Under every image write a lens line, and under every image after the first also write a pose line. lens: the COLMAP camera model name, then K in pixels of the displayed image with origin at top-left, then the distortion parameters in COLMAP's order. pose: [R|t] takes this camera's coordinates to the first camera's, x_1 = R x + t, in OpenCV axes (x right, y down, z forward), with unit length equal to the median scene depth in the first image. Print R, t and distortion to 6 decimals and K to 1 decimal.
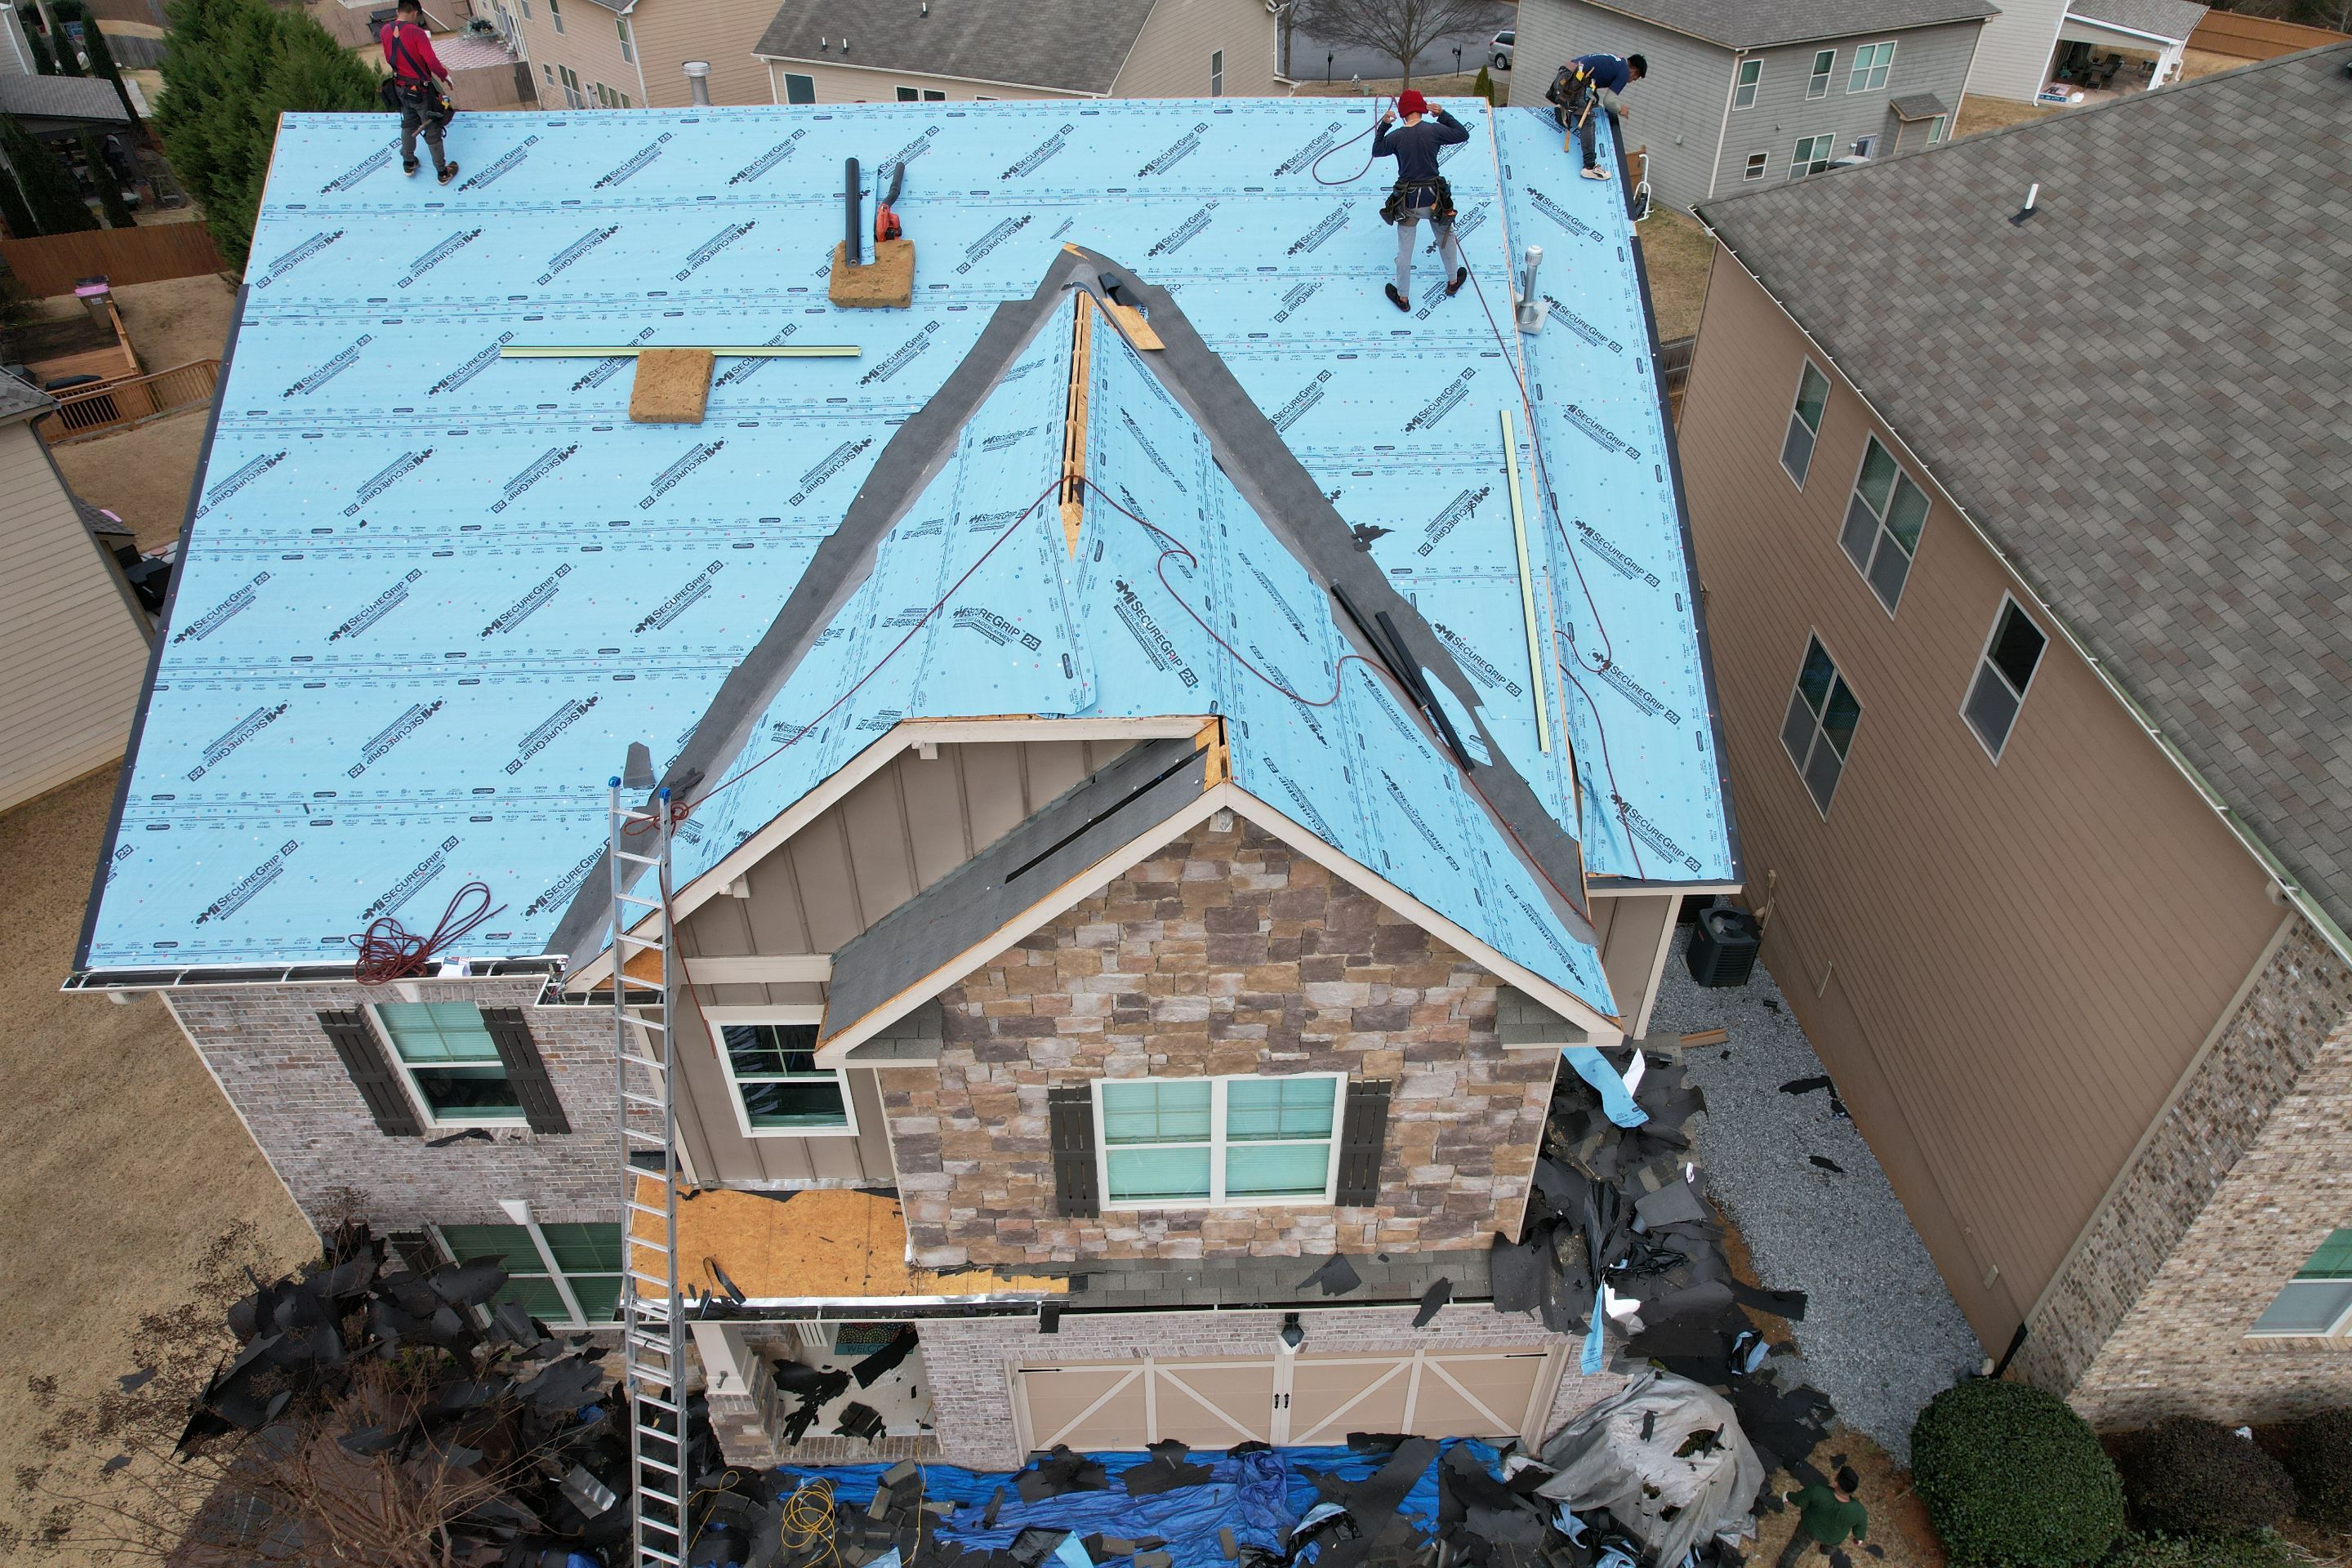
lens RADIAL K [[1503.9, 0, 1177.0], [0, 1503.9, 793.3], [0, 0, 1]] dist [-0.051580, 0.059133]
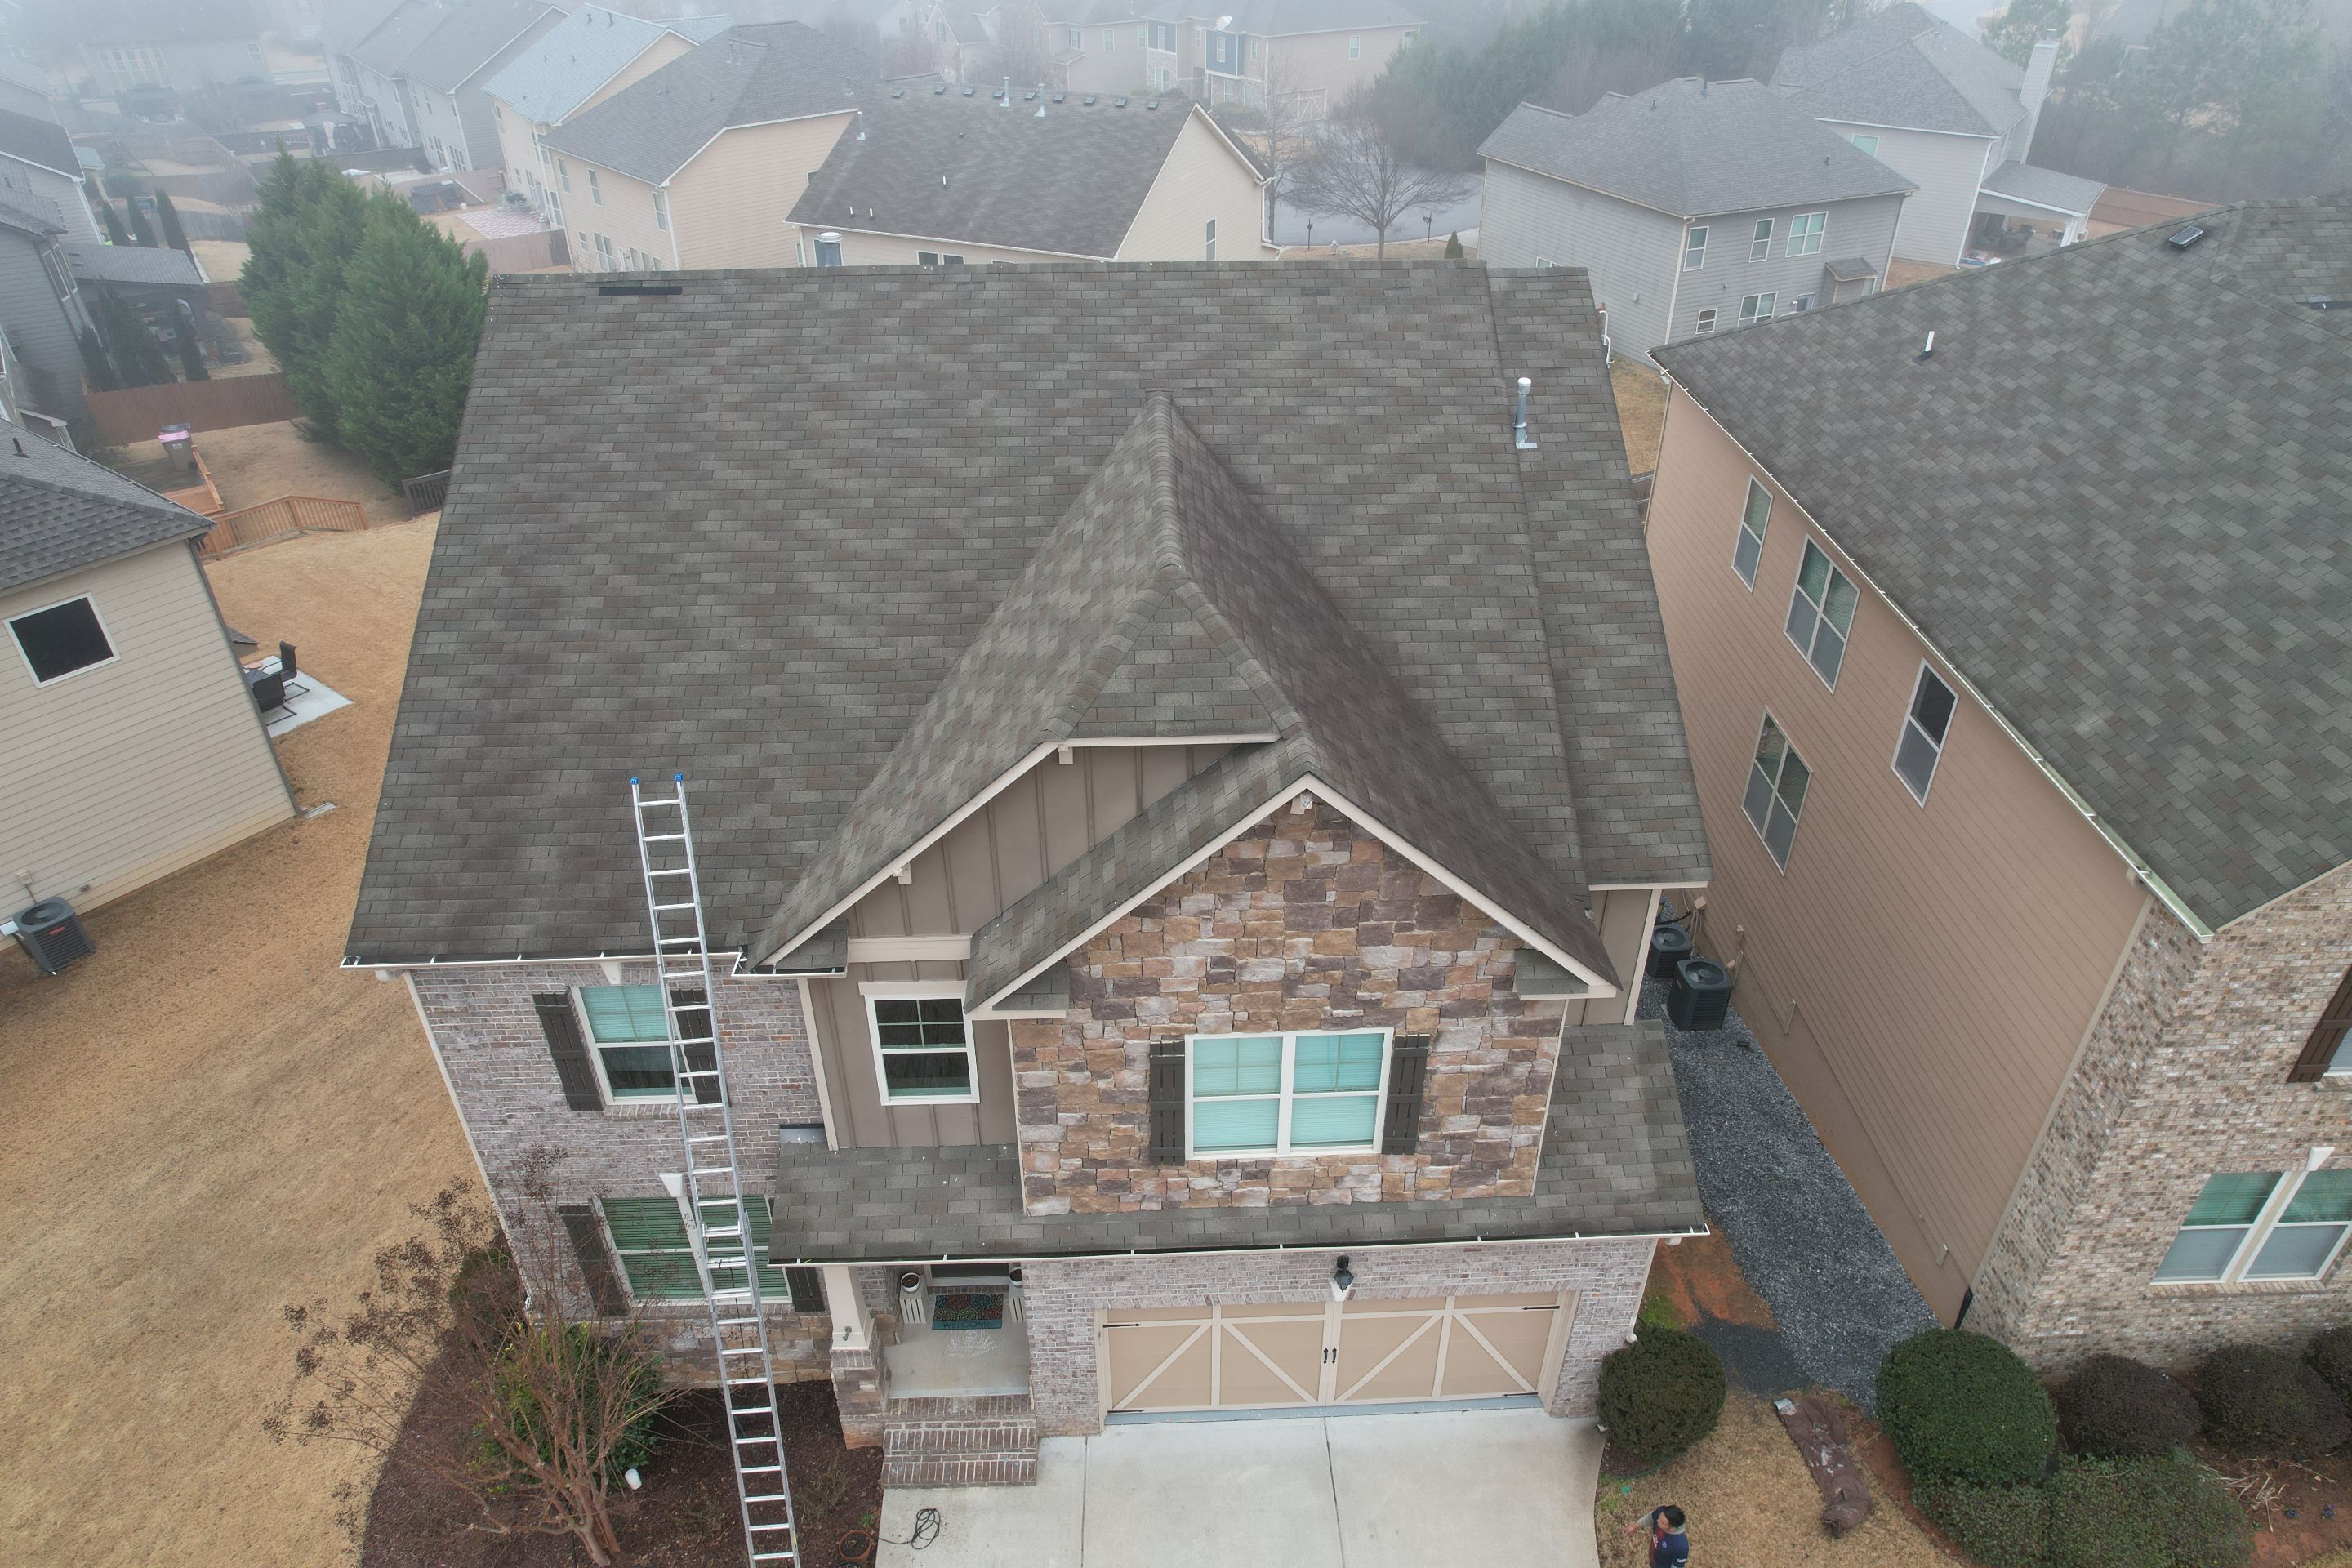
lens RADIAL K [[1503.9, 0, 1177.3], [0, 1503.9, 796.6], [0, 0, 1]] dist [-0.051580, 0.059133]
pose [[0.999867, -0.006166, 0.015116, -0.066300], [0.007533, 0.995720, -0.092111, 0.090109], [-0.014484, 0.092213, 0.995634, -0.193639]]
